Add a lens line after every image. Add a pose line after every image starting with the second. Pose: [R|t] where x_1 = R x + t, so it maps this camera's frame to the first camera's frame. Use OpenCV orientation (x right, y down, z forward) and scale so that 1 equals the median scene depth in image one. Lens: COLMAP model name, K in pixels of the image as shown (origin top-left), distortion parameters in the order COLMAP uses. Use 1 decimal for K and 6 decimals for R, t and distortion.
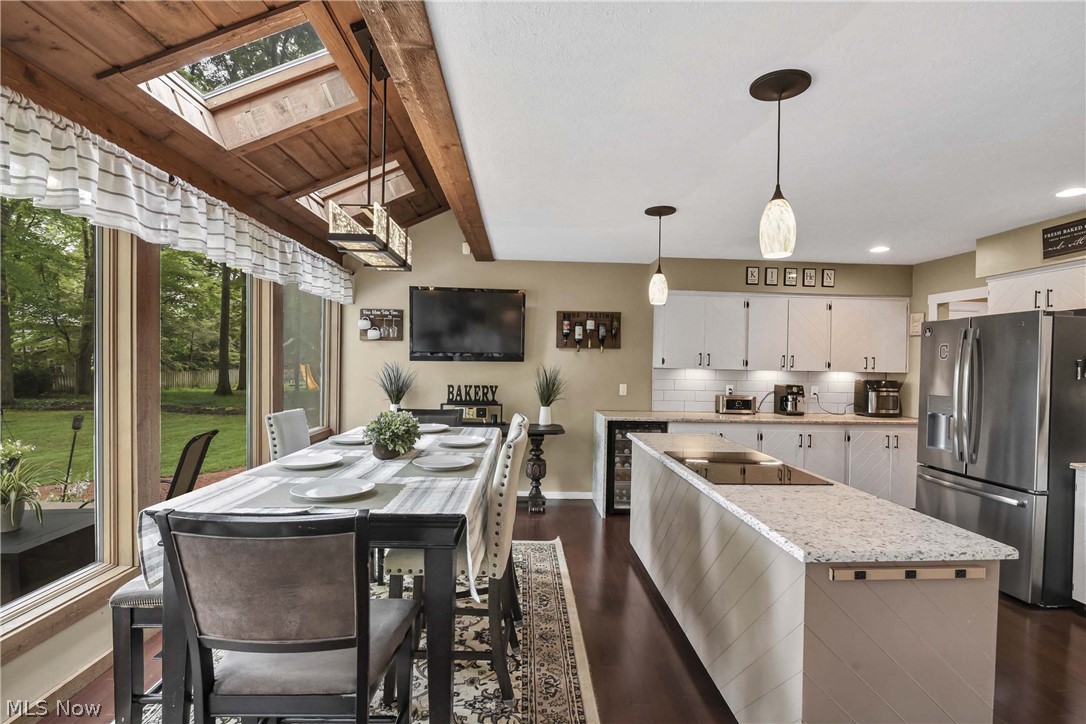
lens RADIAL K [[506.2, 0, 547.8], [0, 506.2, 369.6], [0, 0, 1]] dist [-0.002073, -0.001582]
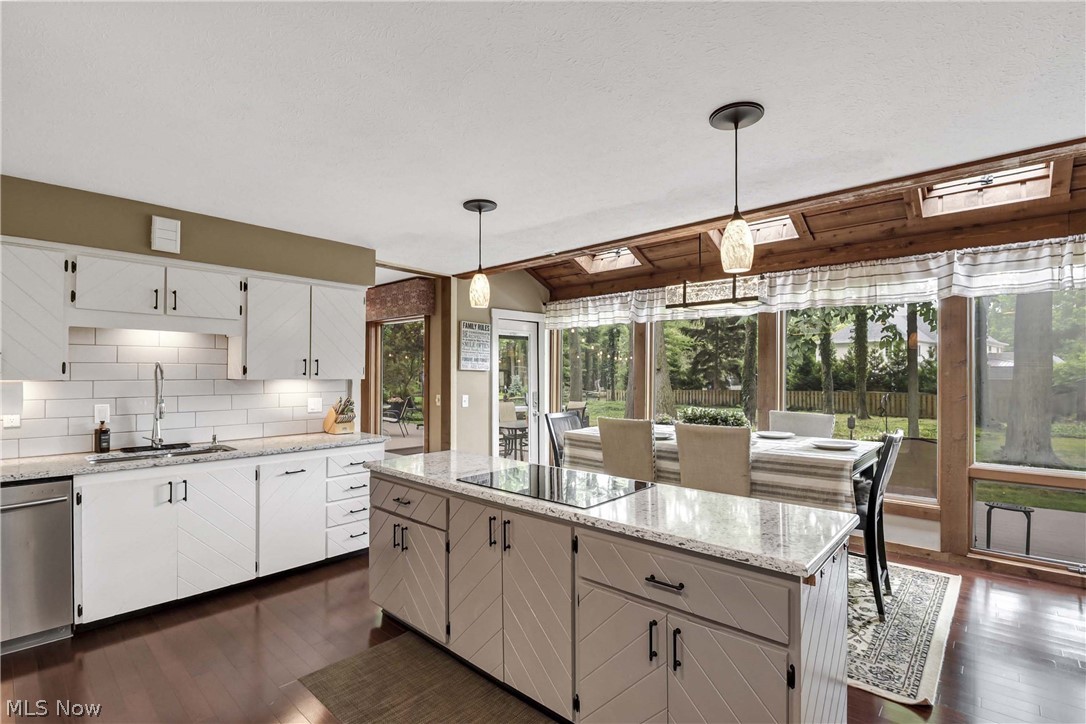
lens RADIAL K [[487.3, 0, 554.8], [0, 487.3, 363.0], [0, 0, 1]] dist [-0.008588, -0.002104]
pose [[-0.696594, -0.034233, -0.716648, 0.504308], [-0.024226, 0.999414, -0.024191, -0.000087], [0.717056, 0.000510, -0.697015, 0.810604]]
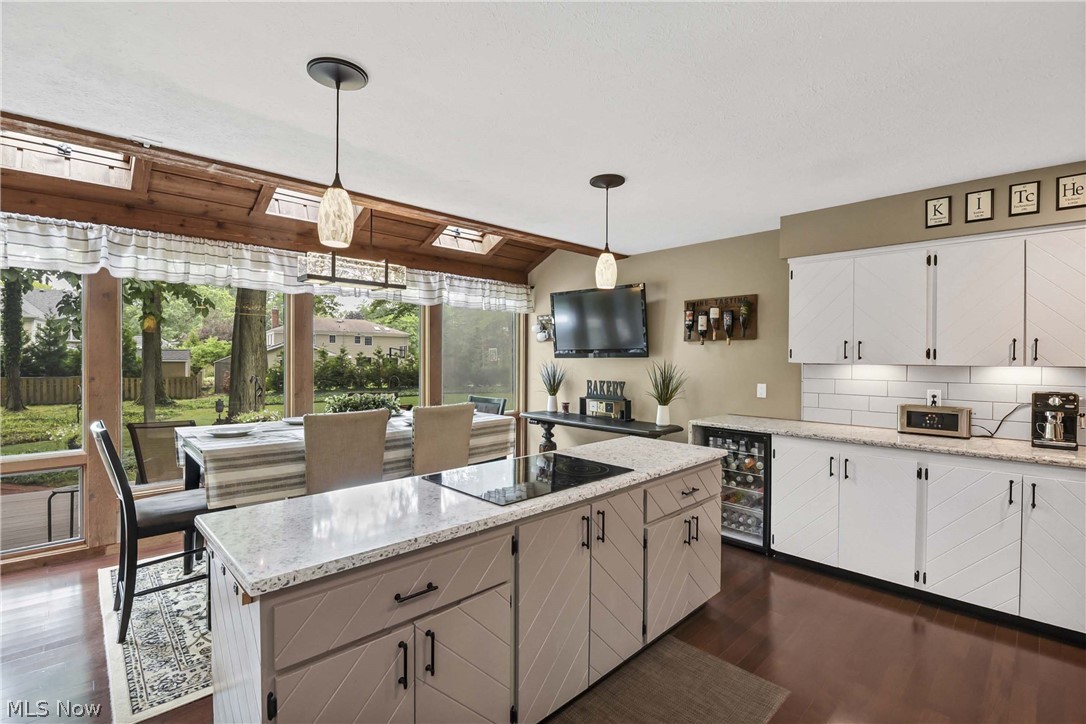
lens RADIAL K [[487.3, 0, 547.0], [0, 487.3, 361.5], [0, 0, 1]] dist [-0.008588, -0.002104]
pose [[0.660375, -0.009317, -0.750878, 0.516381], [-0.004307, 0.999860, -0.016194, 0.008005], [0.750924, 0.013928, 0.660242, 0.245904]]
